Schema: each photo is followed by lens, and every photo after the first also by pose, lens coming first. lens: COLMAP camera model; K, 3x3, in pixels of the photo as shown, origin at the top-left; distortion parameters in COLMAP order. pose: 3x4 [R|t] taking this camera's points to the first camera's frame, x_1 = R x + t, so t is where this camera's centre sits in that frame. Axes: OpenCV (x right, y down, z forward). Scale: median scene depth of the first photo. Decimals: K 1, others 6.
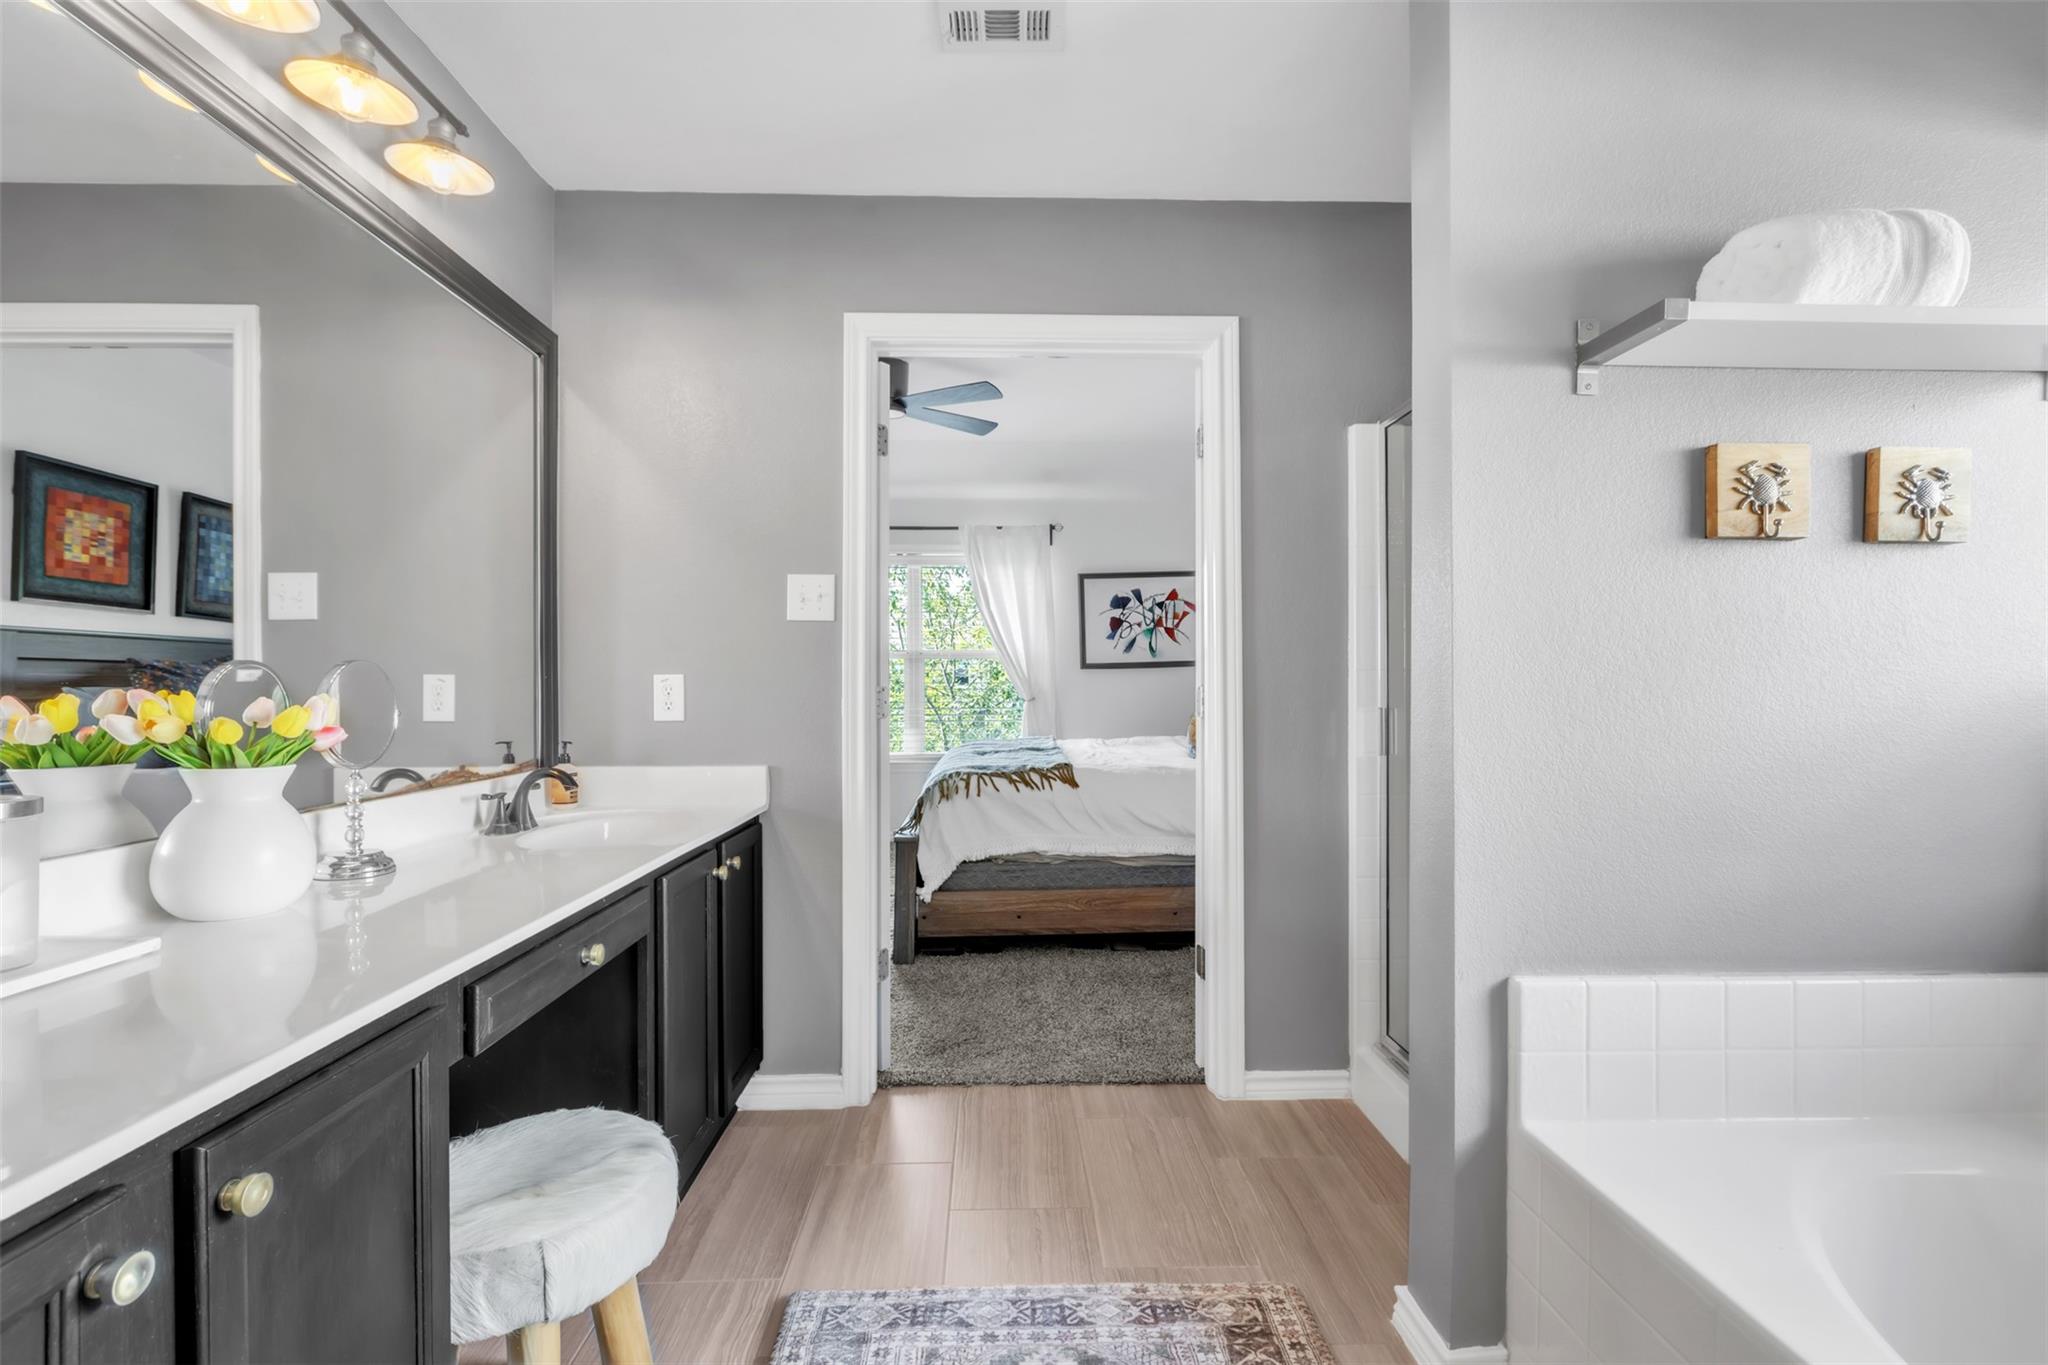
lens RADIAL K [[911.2, 0, 1060.6], [0, 911.2, 686.9], [0, 0, 1]] dist [0.012211, 0.000755]
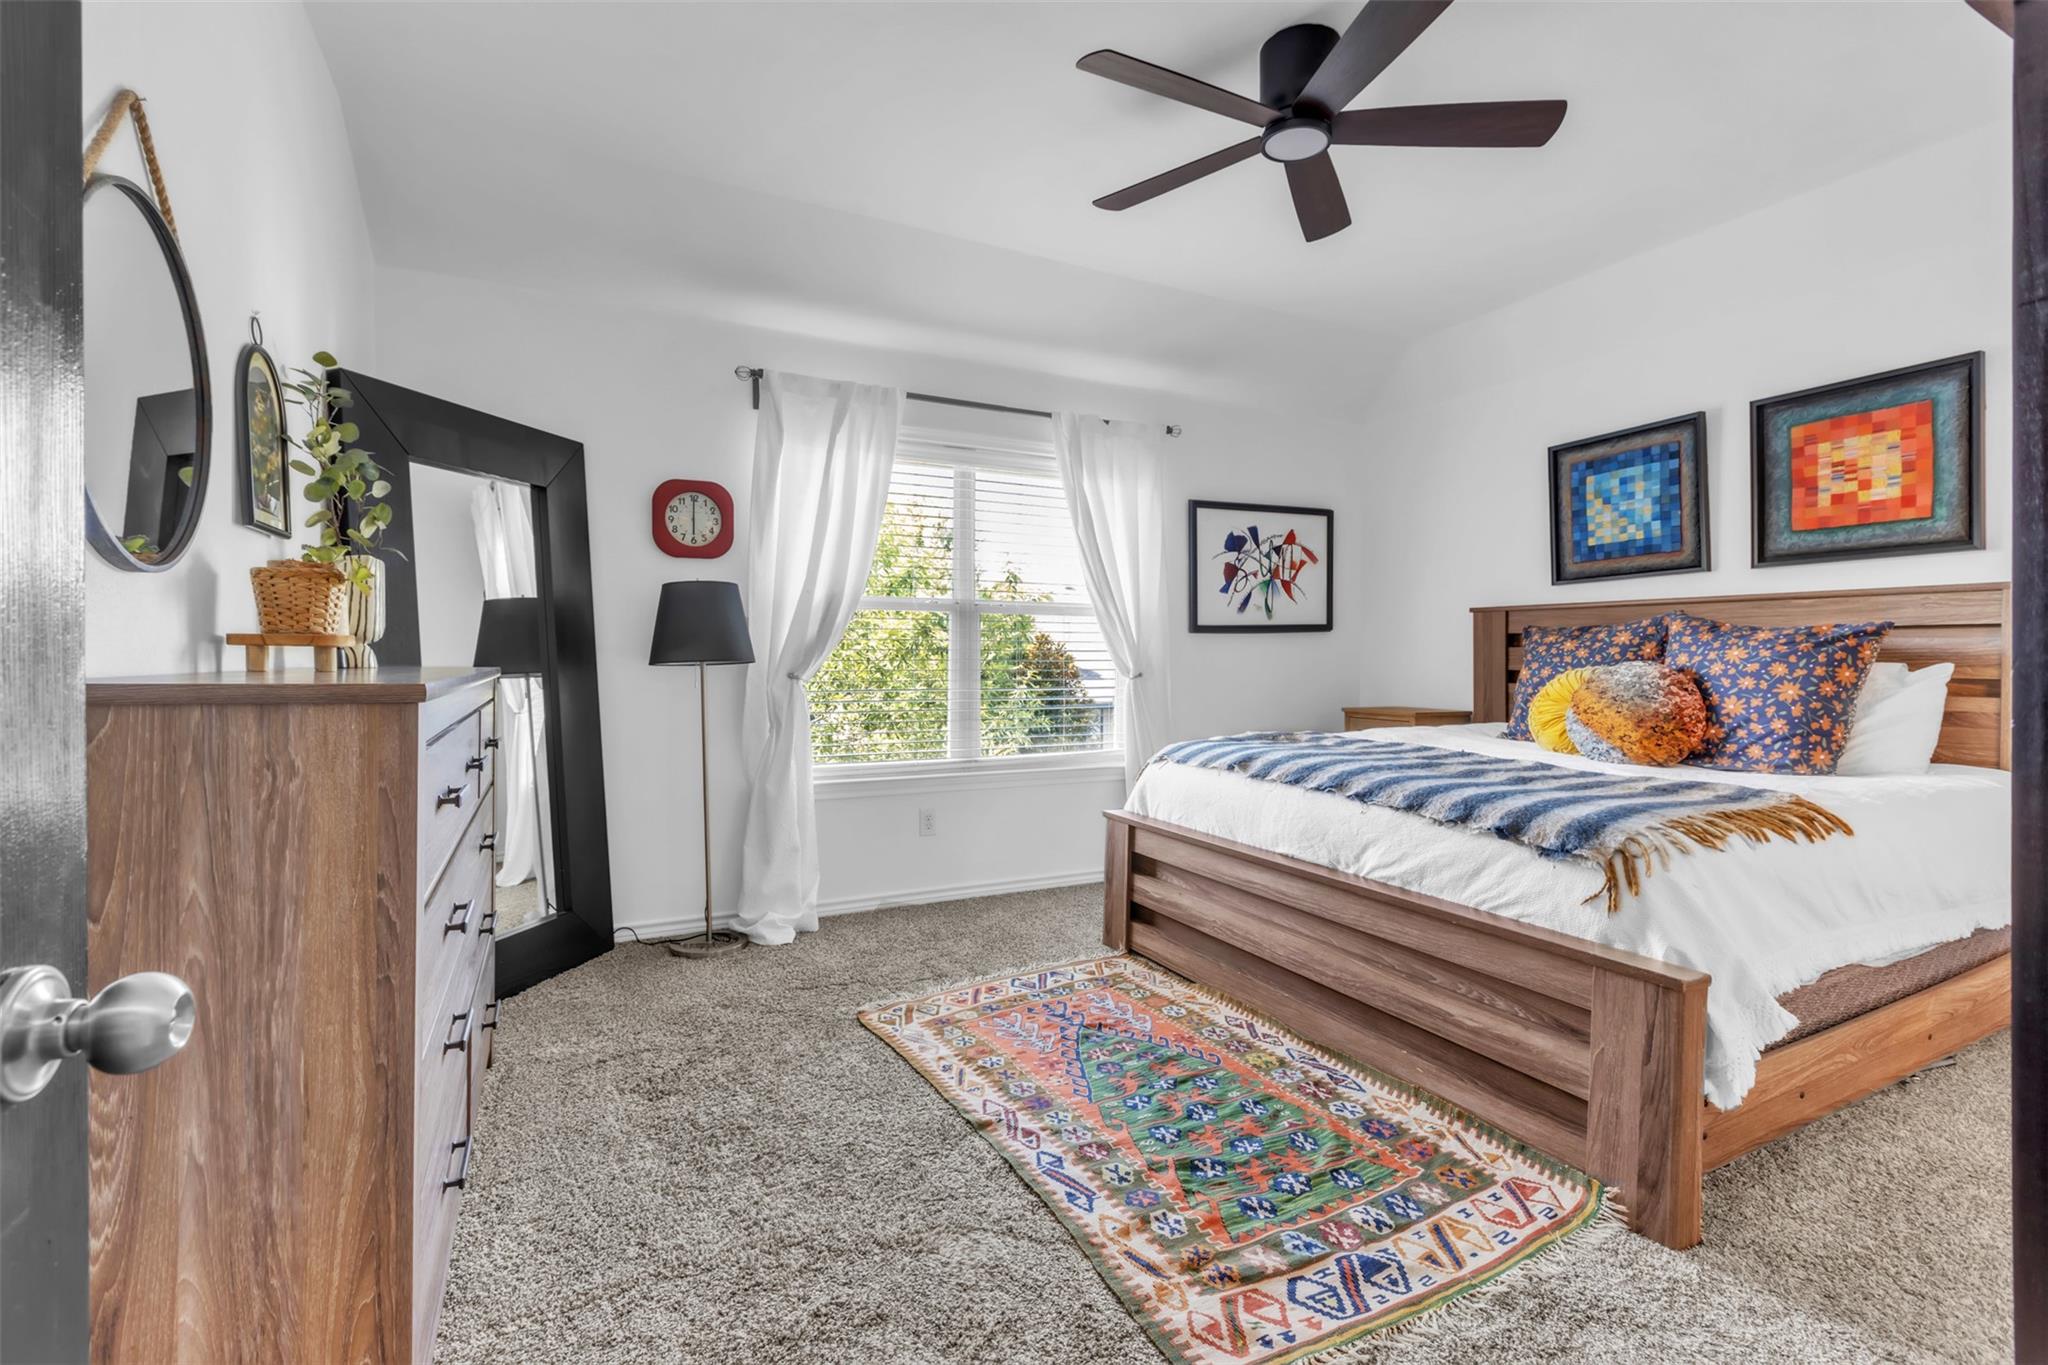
lens RADIAL K [[911.2, 0, 1044.0], [0, 911.2, 662.9], [0, 0, 1]] dist [0.012211, 0.000755]
pose [[0.918535, 0.006214, 0.395292, -0.369388], [-0.008772, 0.999951, 0.004665, 0.001856], [-0.395243, -0.007752, 0.918544, 0.385540]]
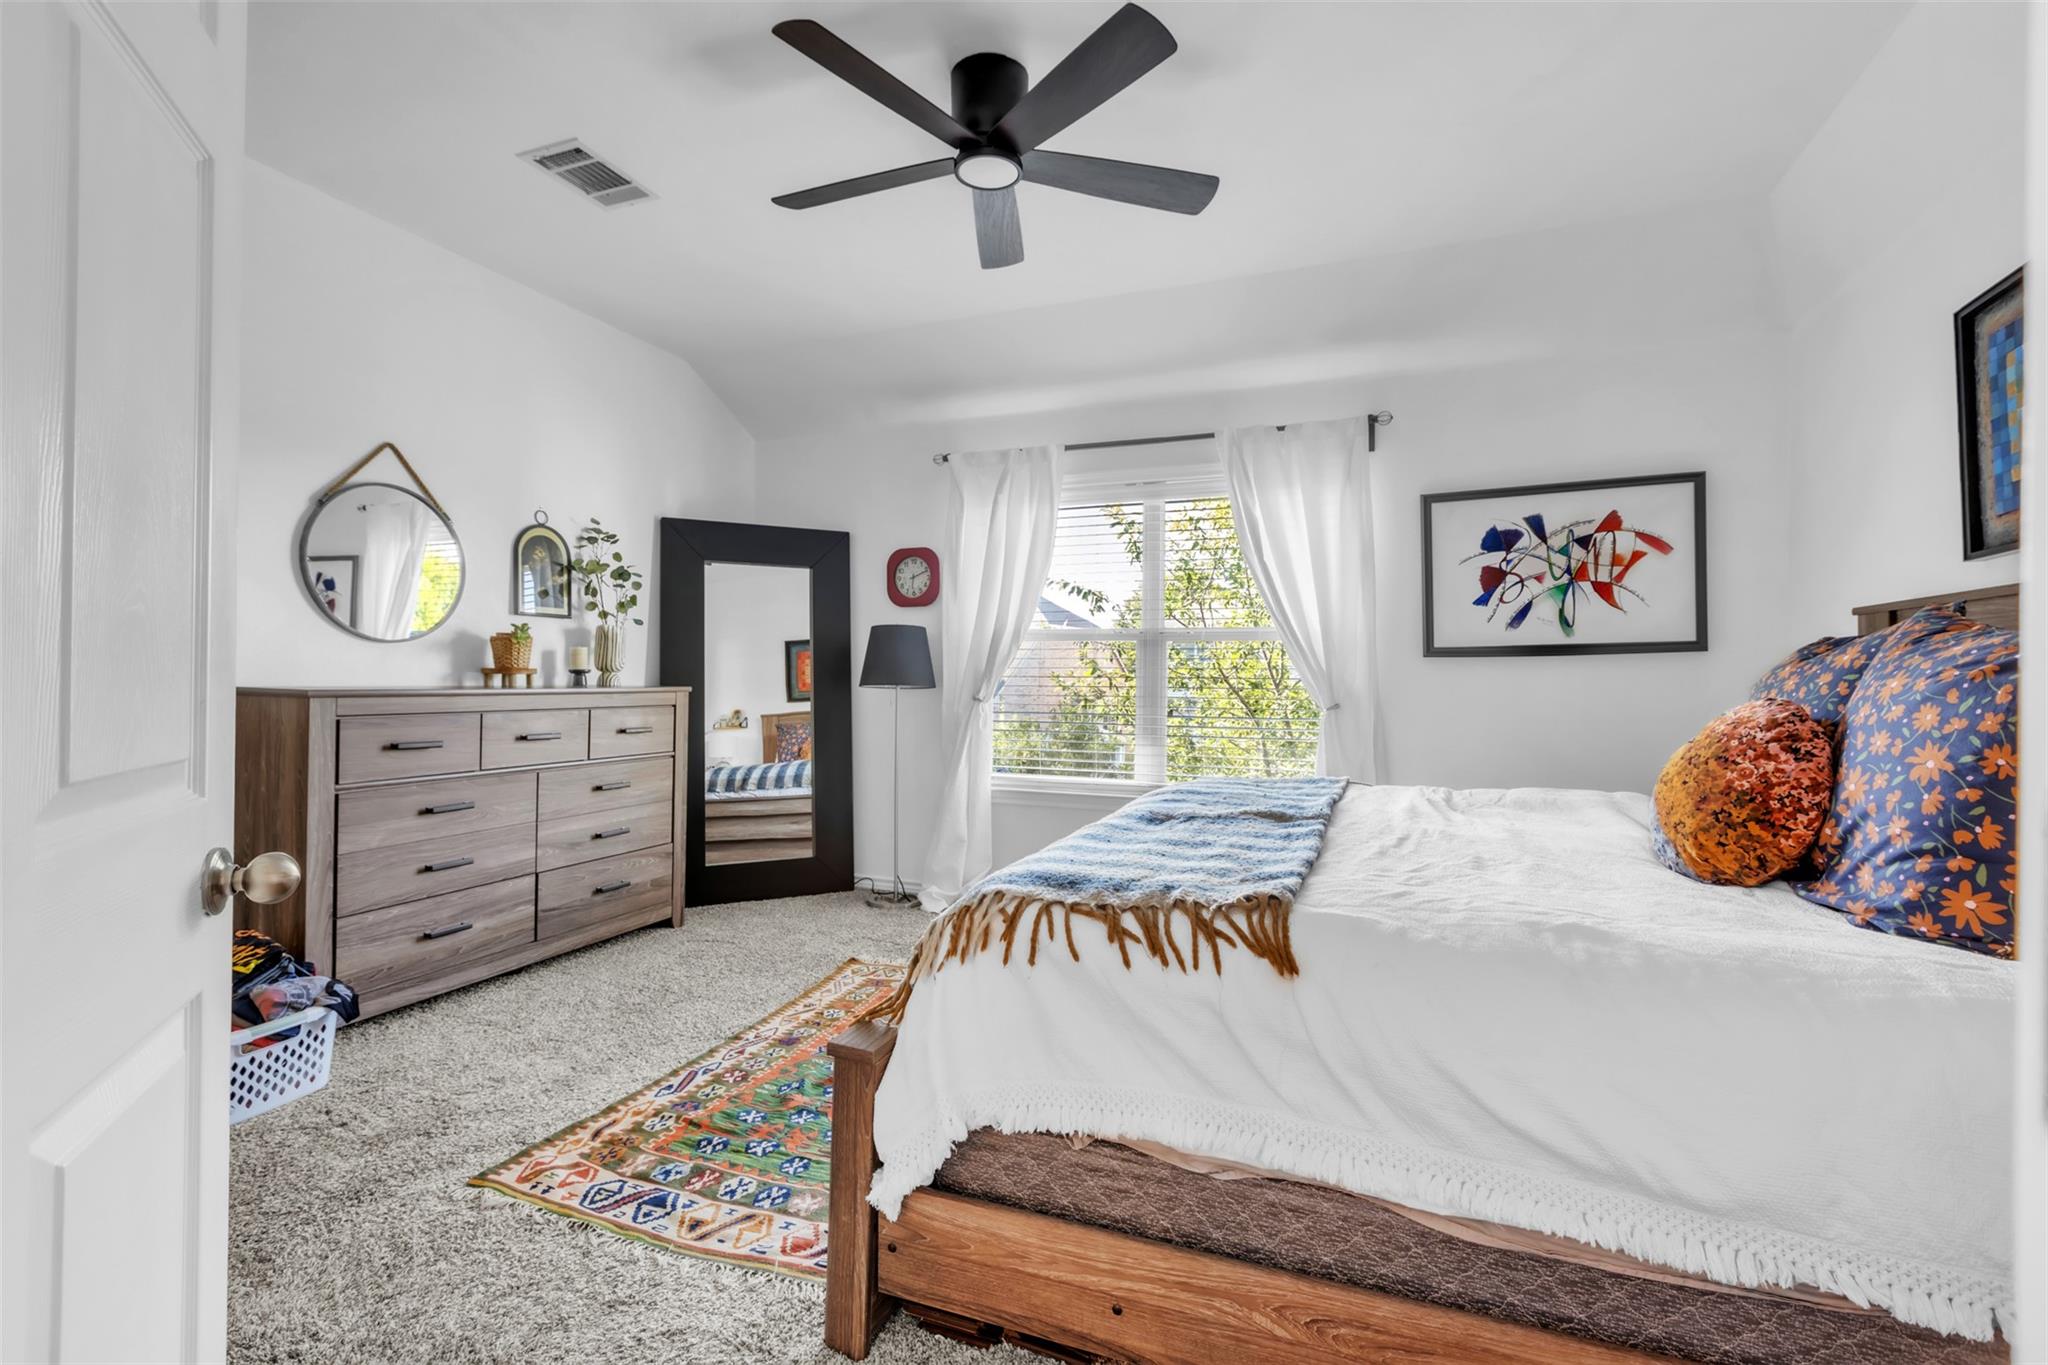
lens RADIAL K [[911.2, 0, 1030.7], [0, 911.2, 668.8], [0, 0, 1]] dist [0.012211, 0.000755]
pose [[0.904938, 0.010290, -0.425419, 0.043629], [-0.015812, 0.999830, -0.009451, -0.002414], [0.425250, 0.015279, 0.904947, 0.361194]]
